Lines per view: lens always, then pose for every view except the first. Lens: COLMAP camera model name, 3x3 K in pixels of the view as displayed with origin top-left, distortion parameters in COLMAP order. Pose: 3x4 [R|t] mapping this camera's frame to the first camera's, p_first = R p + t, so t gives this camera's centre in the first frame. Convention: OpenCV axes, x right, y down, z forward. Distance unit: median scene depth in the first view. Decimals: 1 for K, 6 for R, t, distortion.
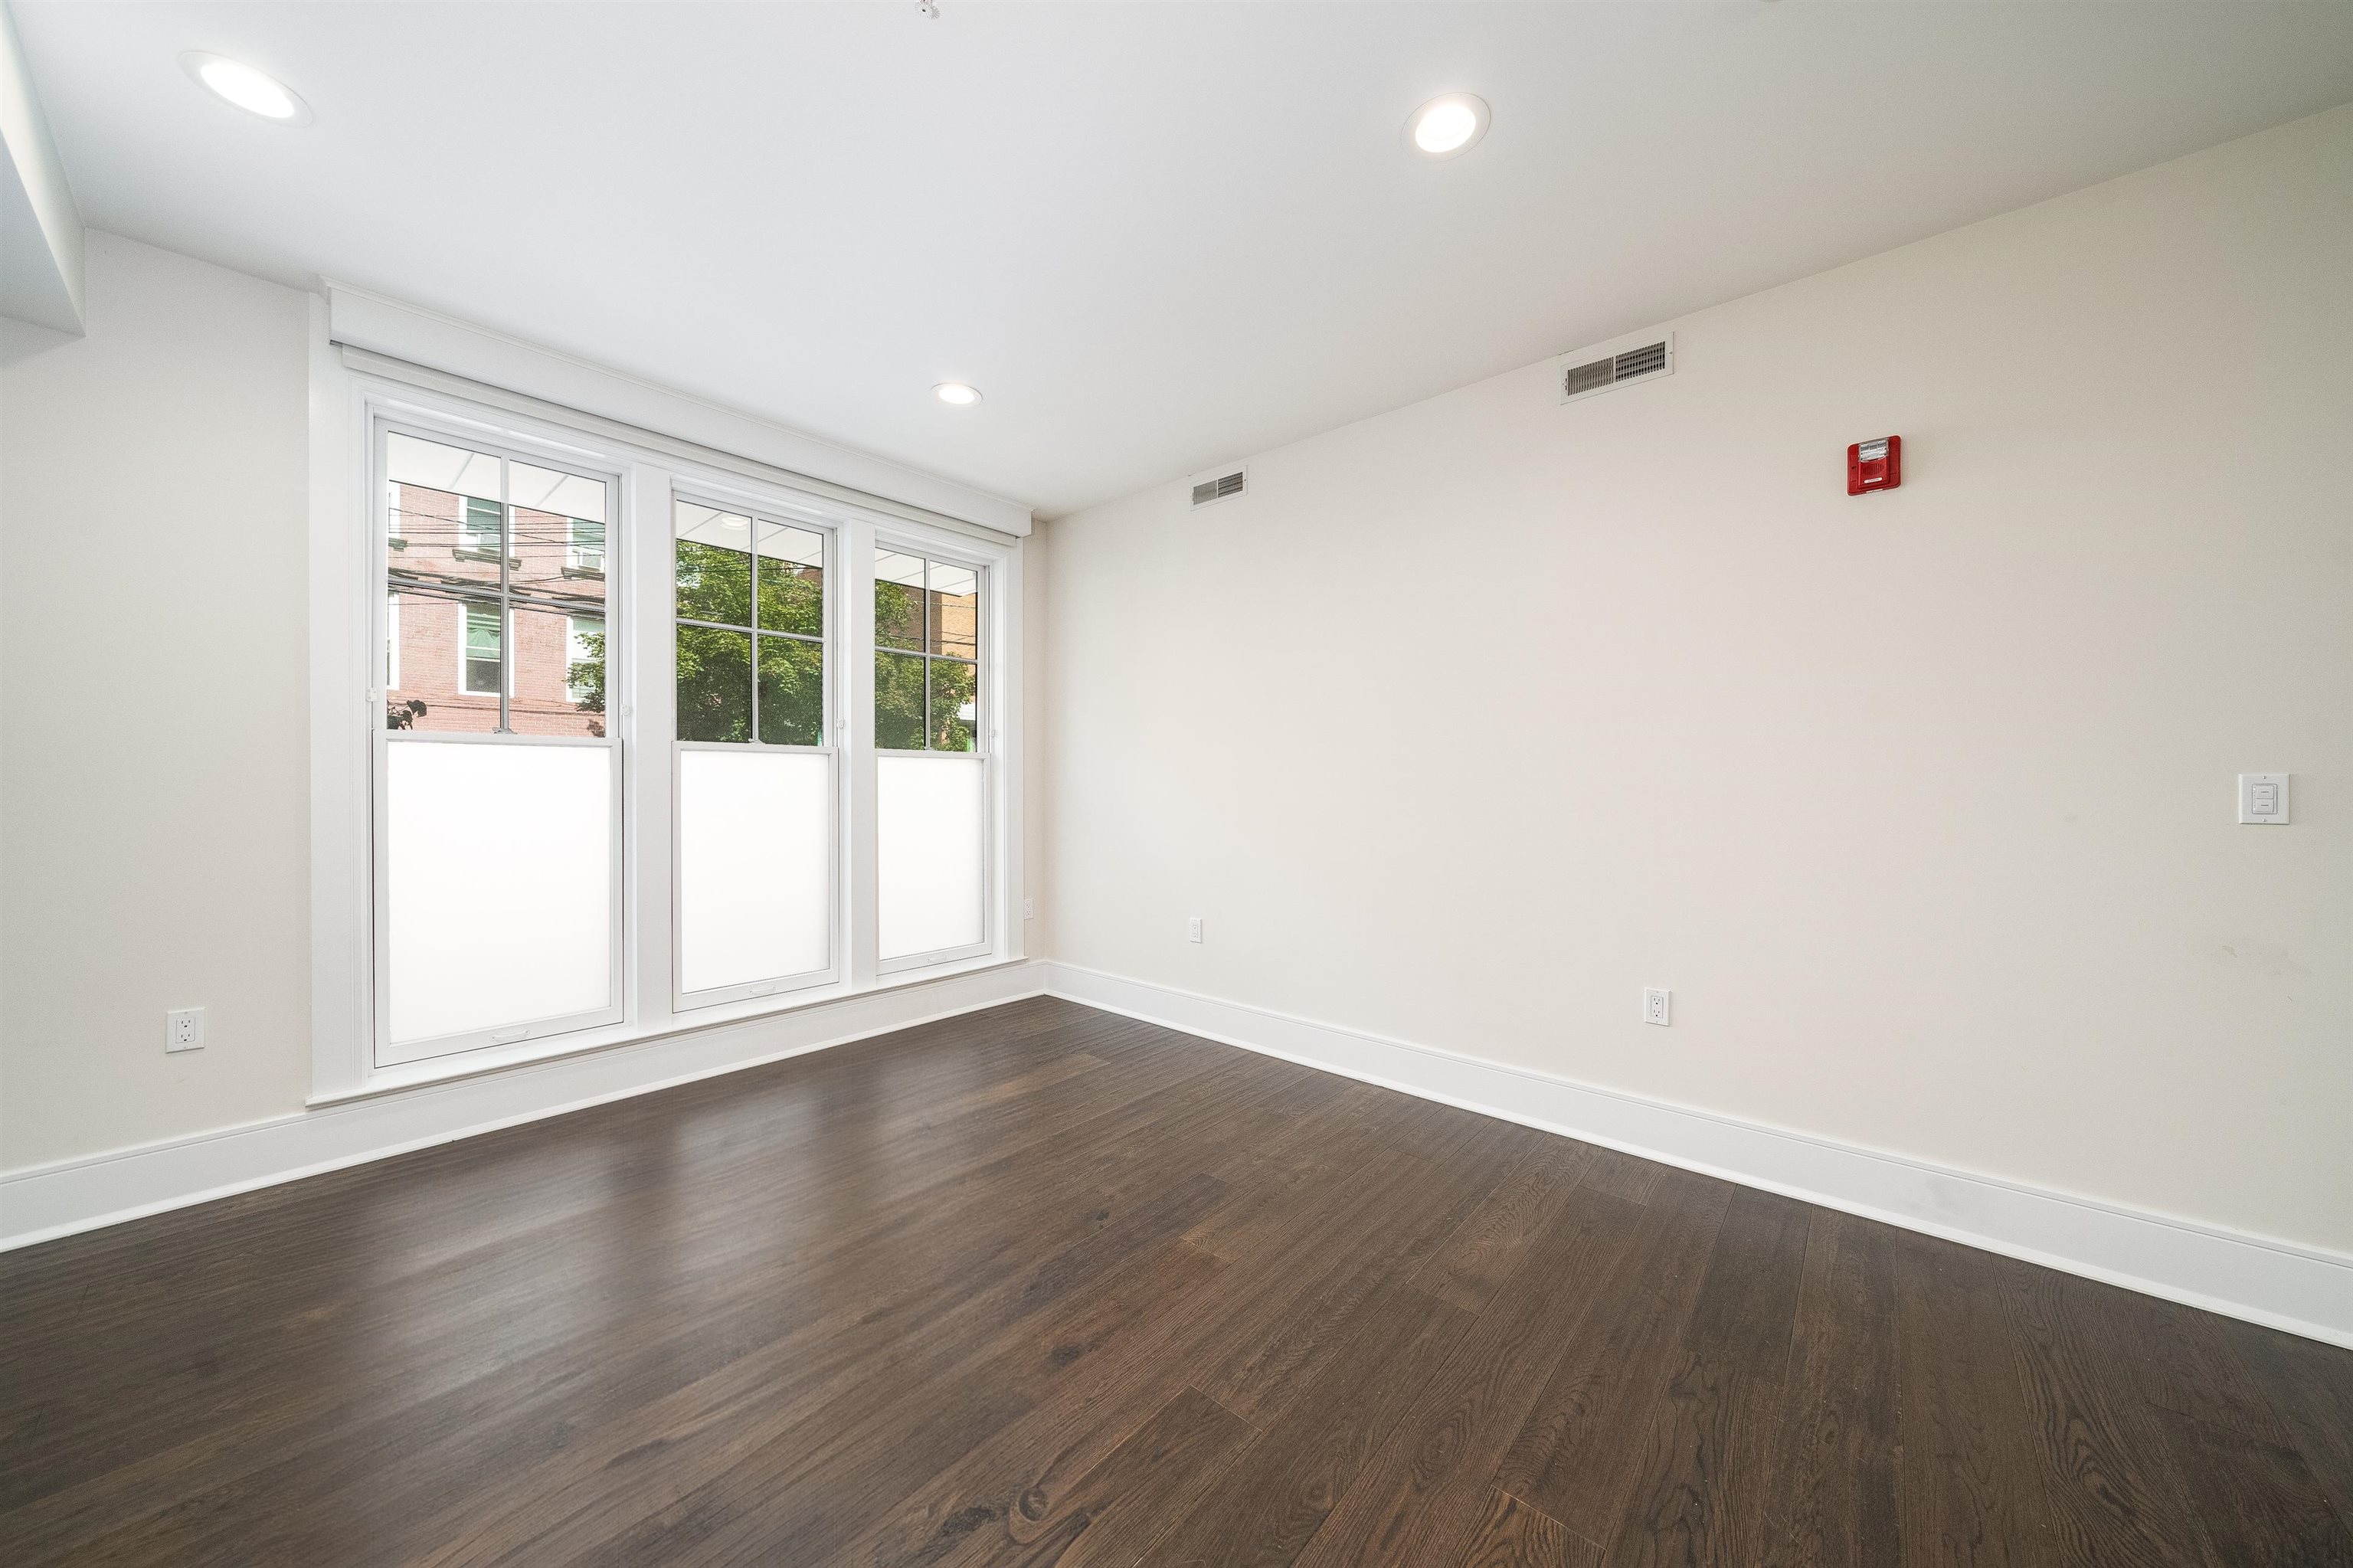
lens RADIAL K [[805.2, 0, 1172.6], [0, 805.2, 791.1], [0, 0, 1]] dist [-0.009587, 0.000259]
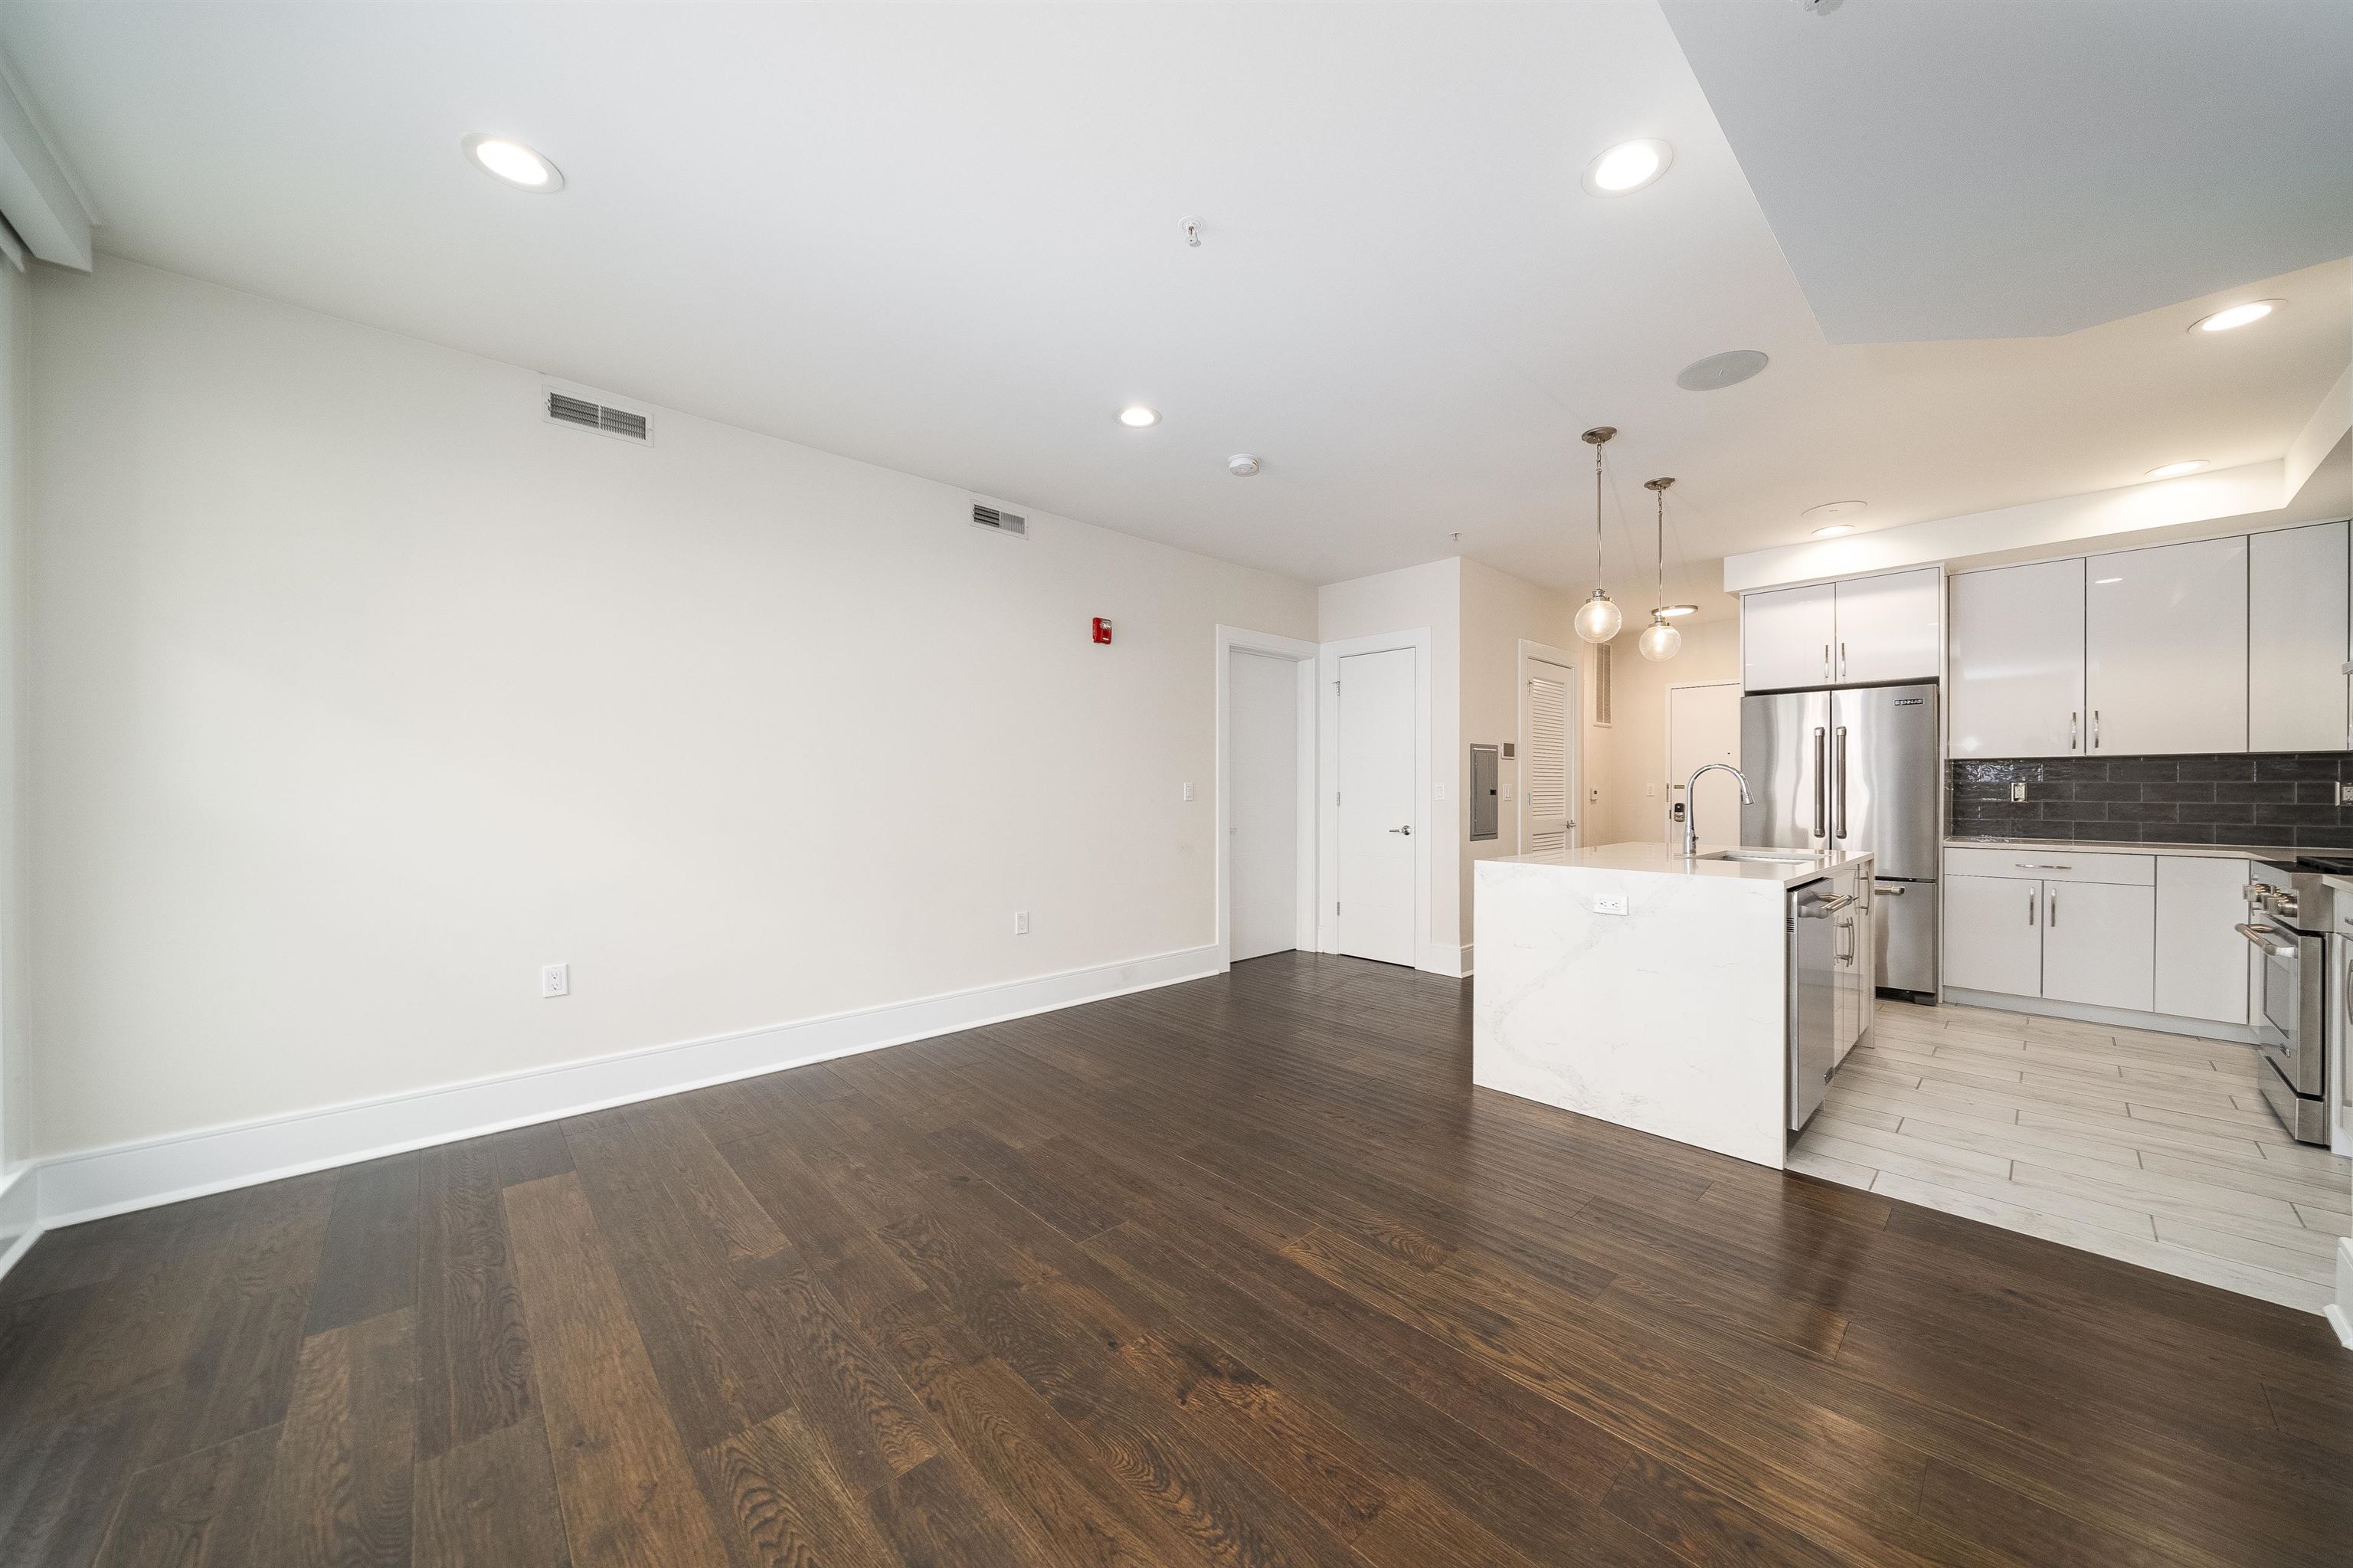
lens RADIAL K [[805.2, 0, 1166.4], [0, 805.2, 792.2], [0, 0, 1]] dist [-0.009587, 0.000259]
pose [[0.123461, -0.013689, 0.992255, -0.733946], [0.006599, 0.999894, 0.012973, -0.012938], [-0.992327, 0.004946, 0.123538, 0.371285]]
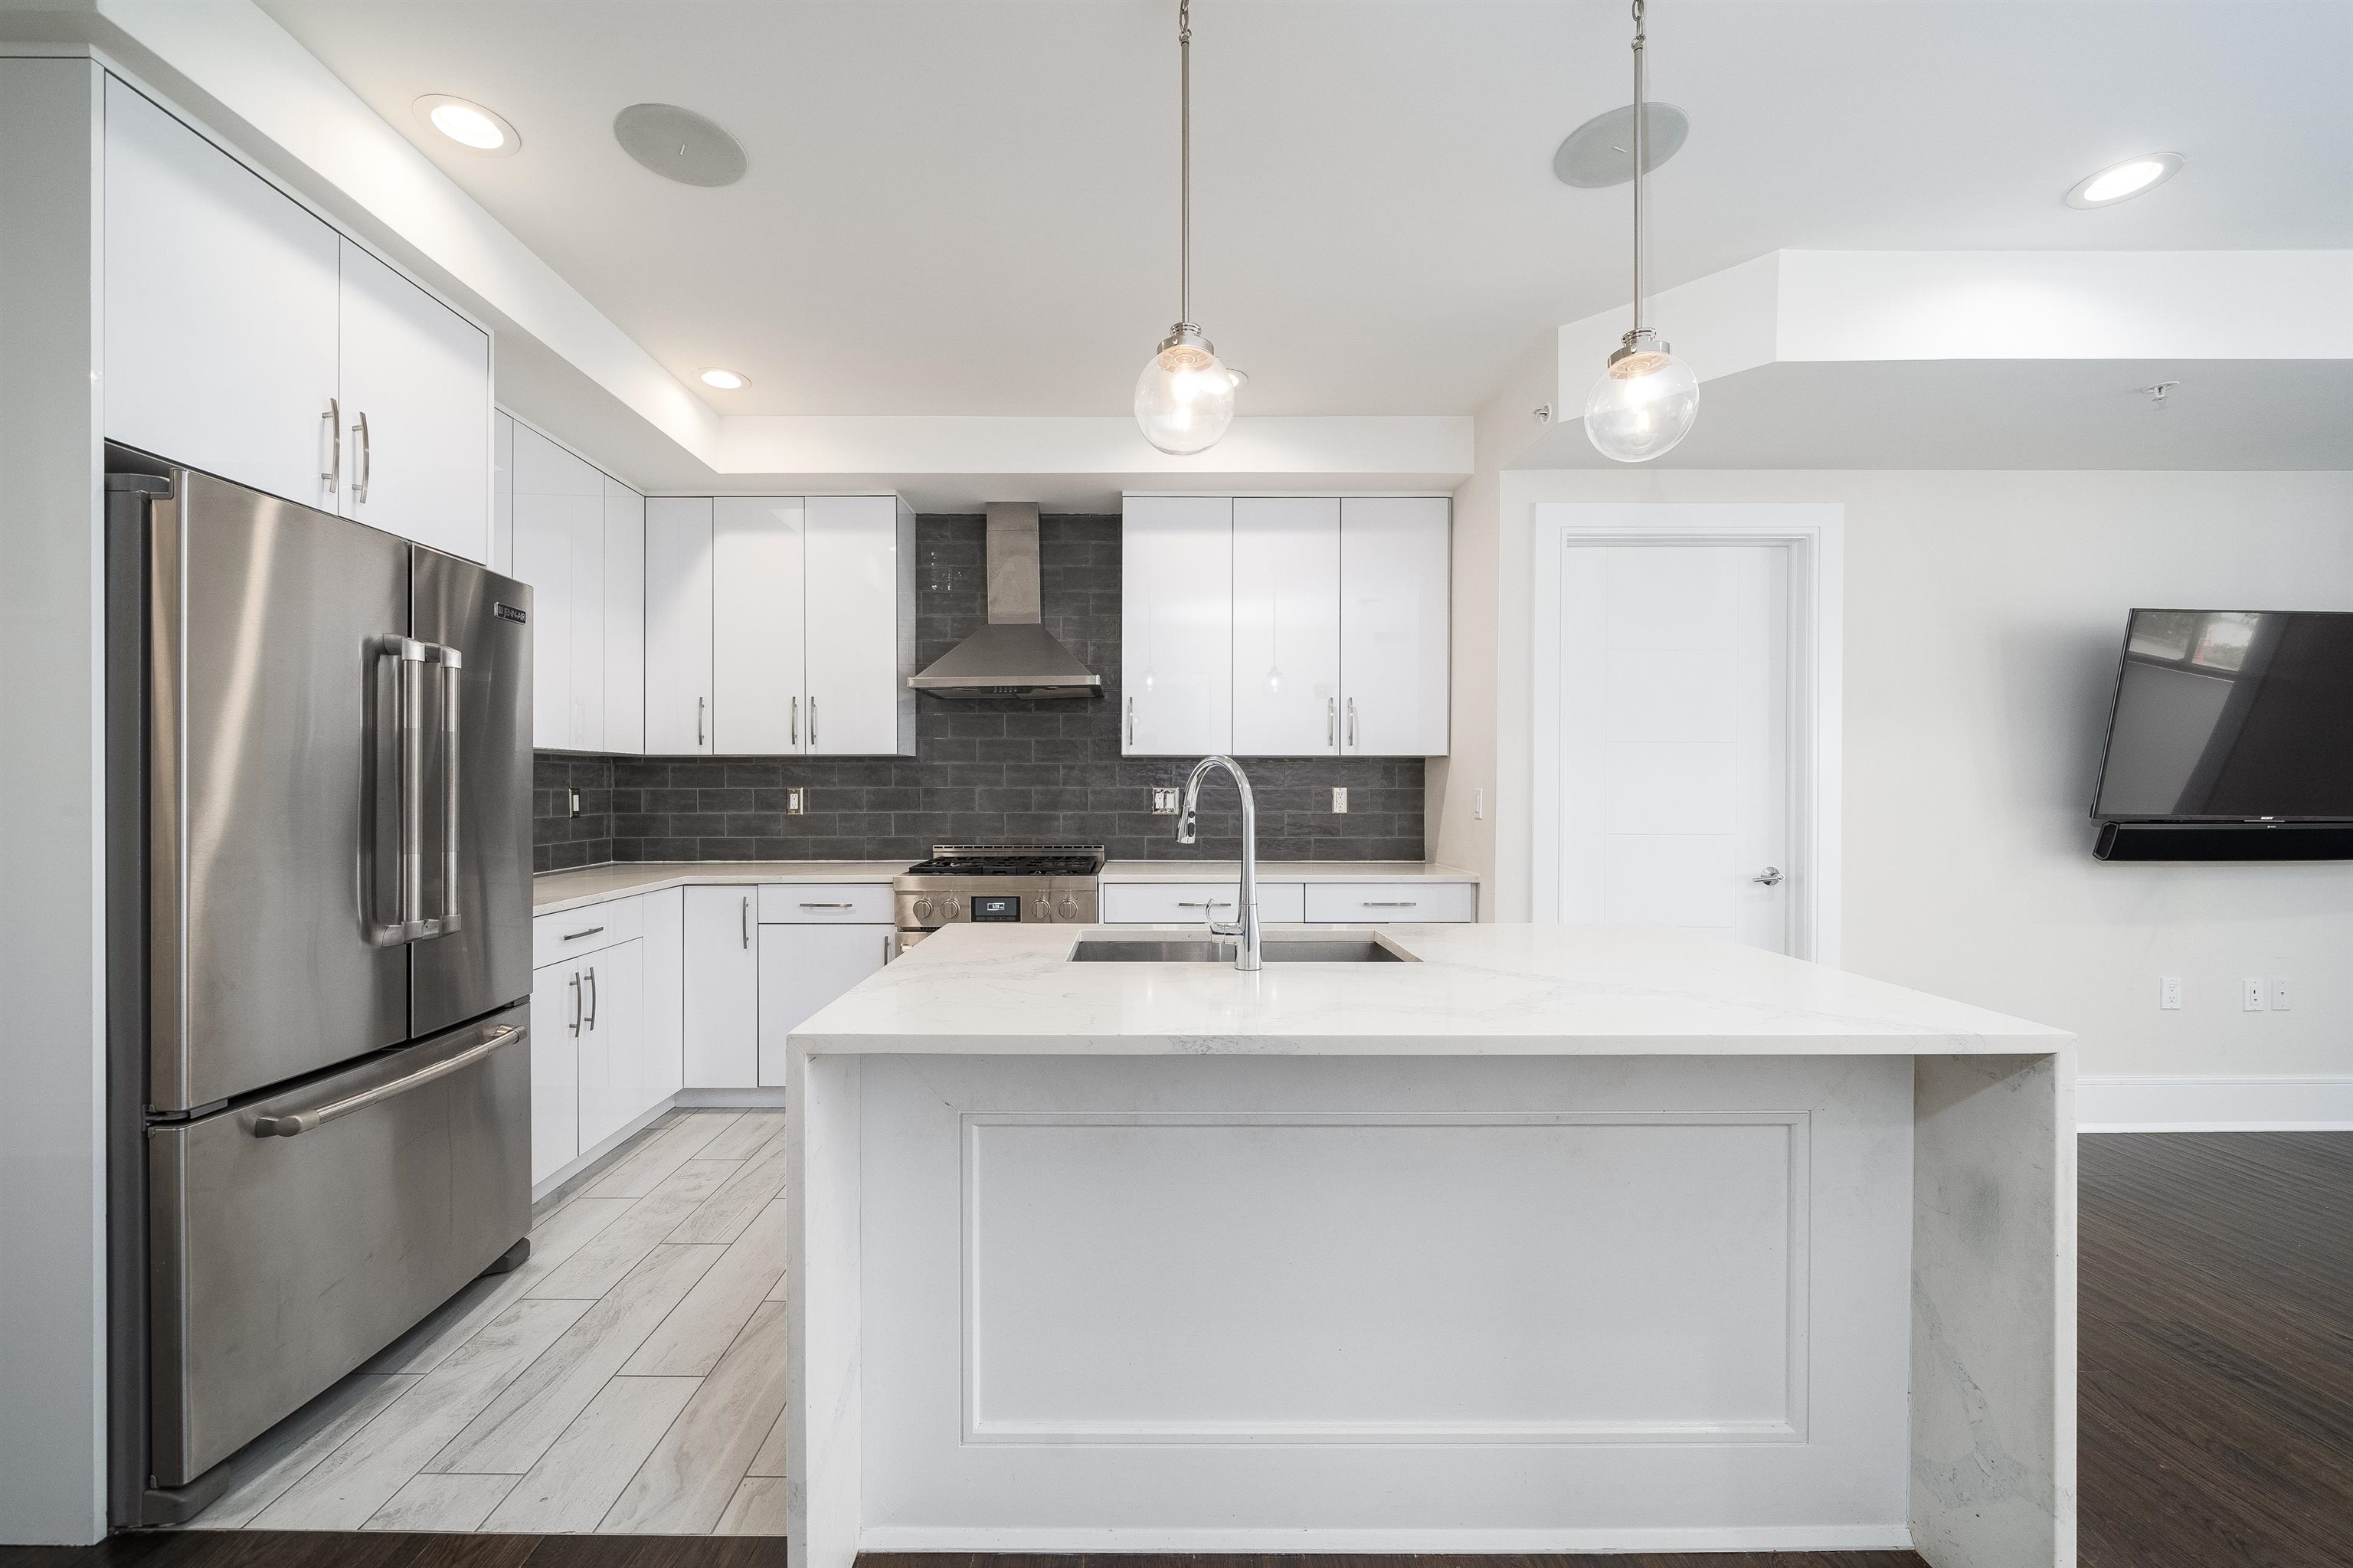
lens RADIAL K [[916.5, 0, 1160.7], [0, 916.5, 788.5], [0, 0, 1]] dist [-0.006728, 0.000825]
pose [[-0.752320, -0.006475, -0.658766, 0.746406], [-0.008981, 0.999960, 0.000428, -0.010574], [0.658736, 0.006238, -0.752348, 0.157394]]
